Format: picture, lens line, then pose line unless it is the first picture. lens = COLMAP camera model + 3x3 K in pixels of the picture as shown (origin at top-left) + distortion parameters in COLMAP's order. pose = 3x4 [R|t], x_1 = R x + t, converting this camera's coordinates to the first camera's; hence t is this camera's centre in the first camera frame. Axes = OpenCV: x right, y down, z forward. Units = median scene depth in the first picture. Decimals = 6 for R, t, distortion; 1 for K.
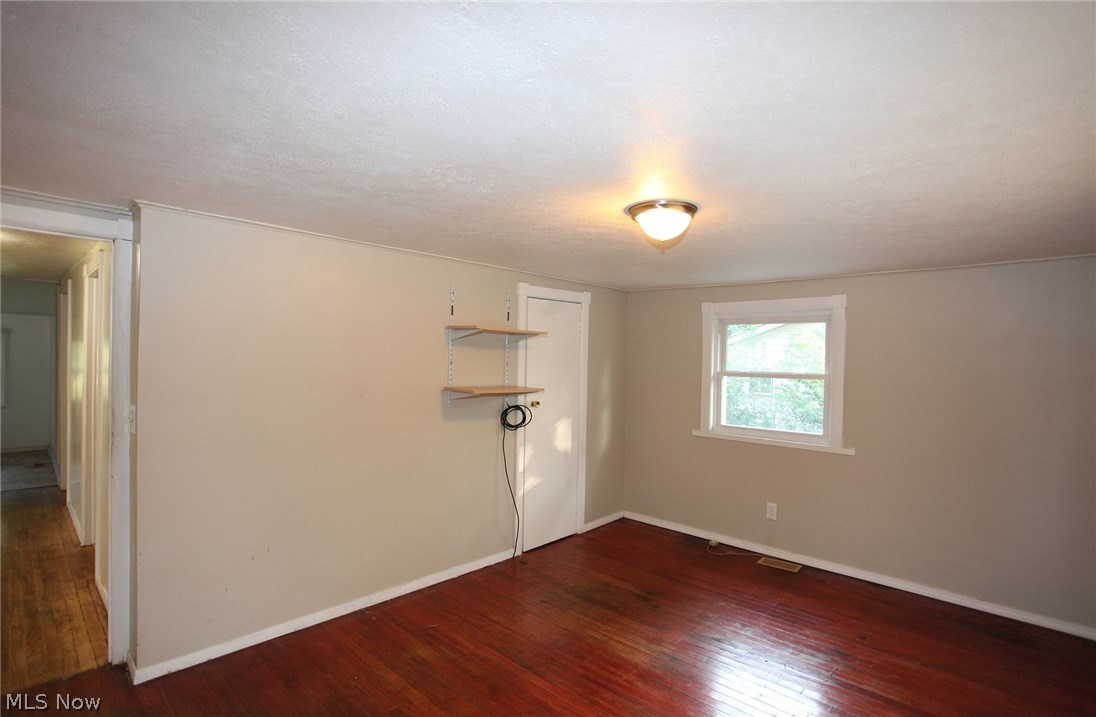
lens RADIAL K [[544.2, 0, 556.2], [0, 544.2, 371.0], [0, 0, 1]] dist [-0.002085, 0.000130]
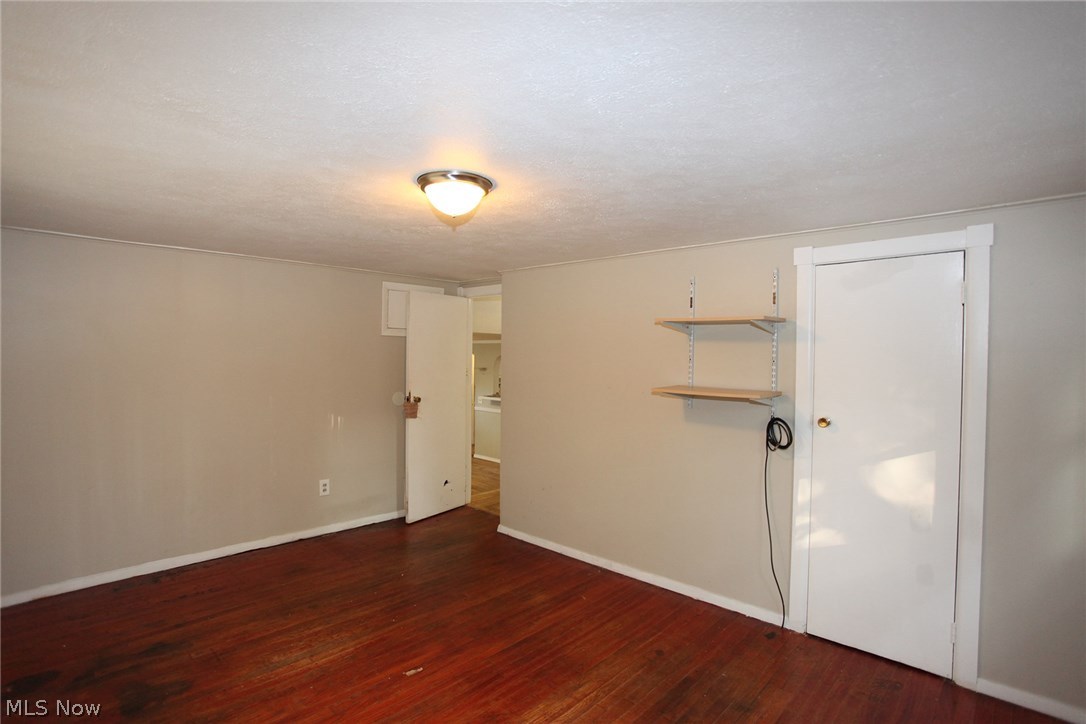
lens RADIAL K [[536.0, 0, 541.4], [0, 536.0, 366.2], [0, 0, 1]] dist [-0.063748, 0.036008]
pose [[-0.034398, -0.013754, -0.999314, 0.647752], [-0.019287, 0.999728, -0.013095, 0.010671], [0.999222, 0.018823, -0.034654, 0.711029]]
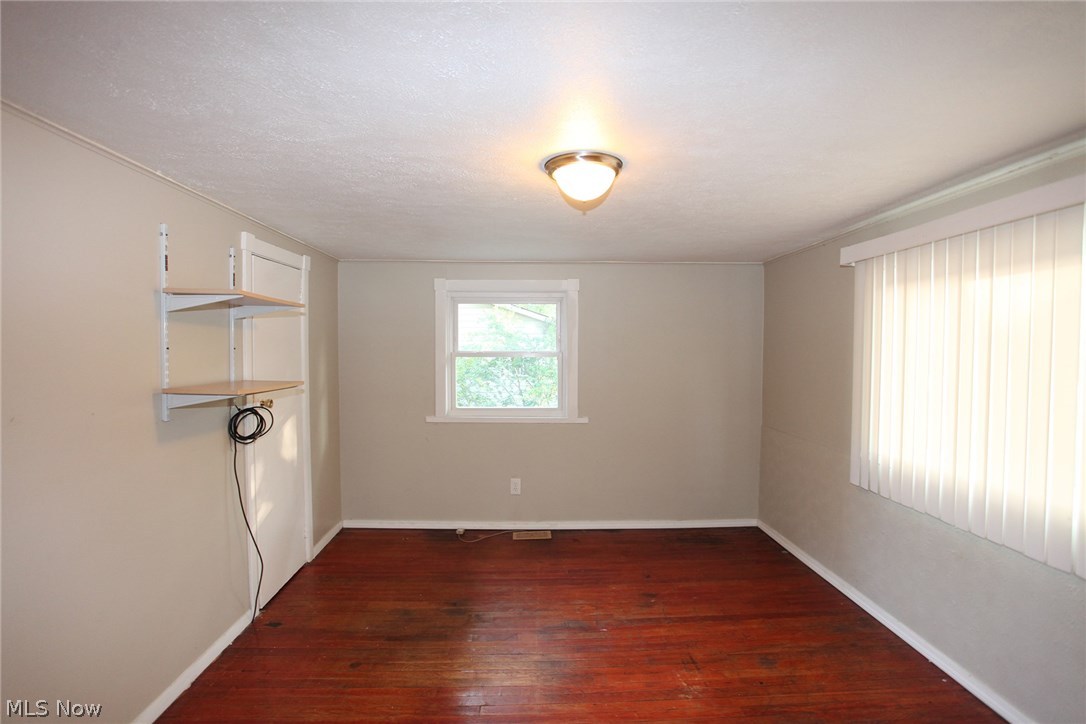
lens RADIAL K [[536.0, 0, 541.4], [0, 536.0, 366.2], [0, 0, 1]] dist [-0.063748, 0.036008]
pose [[0.718600, -0.044500, 0.693999, -0.273552], [0.025053, 0.998959, 0.038114, -0.007250], [-0.694972, -0.010002, 0.718967, 0.254961]]
